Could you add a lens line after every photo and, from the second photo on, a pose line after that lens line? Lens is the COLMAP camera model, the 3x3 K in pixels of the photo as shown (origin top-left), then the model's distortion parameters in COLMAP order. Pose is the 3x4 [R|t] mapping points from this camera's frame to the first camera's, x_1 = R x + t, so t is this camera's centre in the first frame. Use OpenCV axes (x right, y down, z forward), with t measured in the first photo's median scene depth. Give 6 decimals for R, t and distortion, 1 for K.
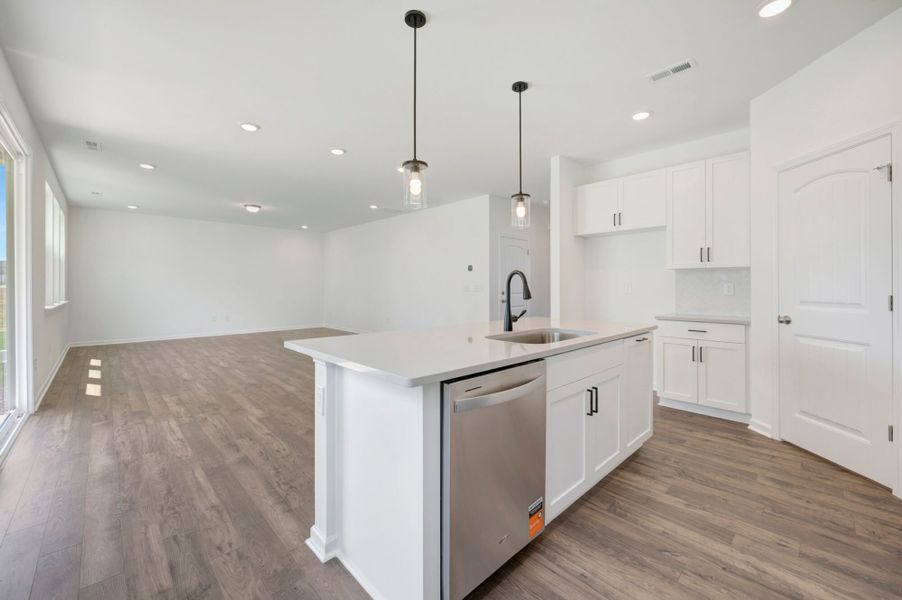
lens RADIAL K [[364.1, 0, 454.1], [0, 364.1, 287.7], [0, 0, 1]] dist [0.000980, 0.000286]
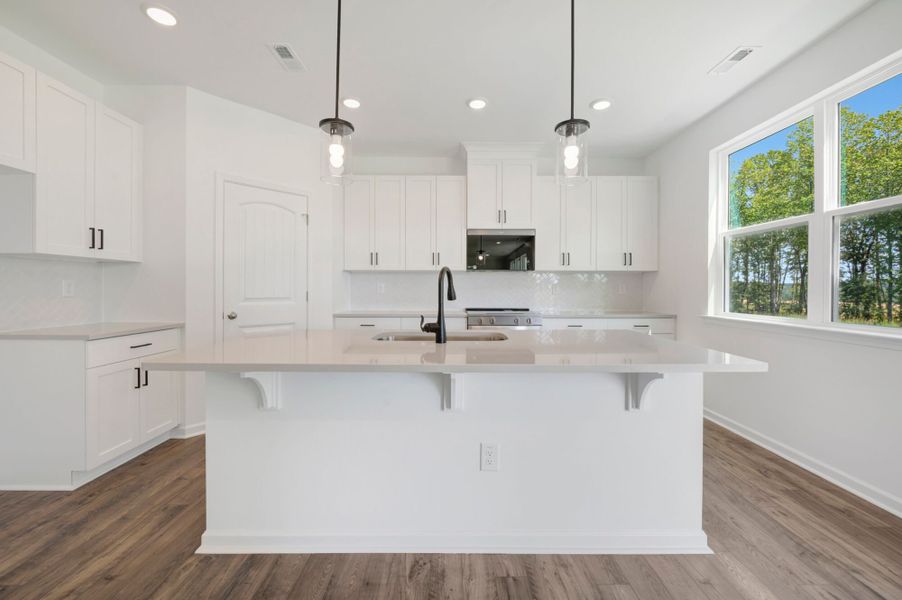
lens RADIAL K [[364.1, 0, 454.1], [0, 364.1, 287.7], [0, 0, 1]] dist [0.000980, 0.000286]
pose [[-0.713771, -0.004348, 0.700365, -0.425599], [-0.004892, 0.999987, 0.001222, -0.002752], [-0.700362, -0.002554, -0.713784, 1.575073]]
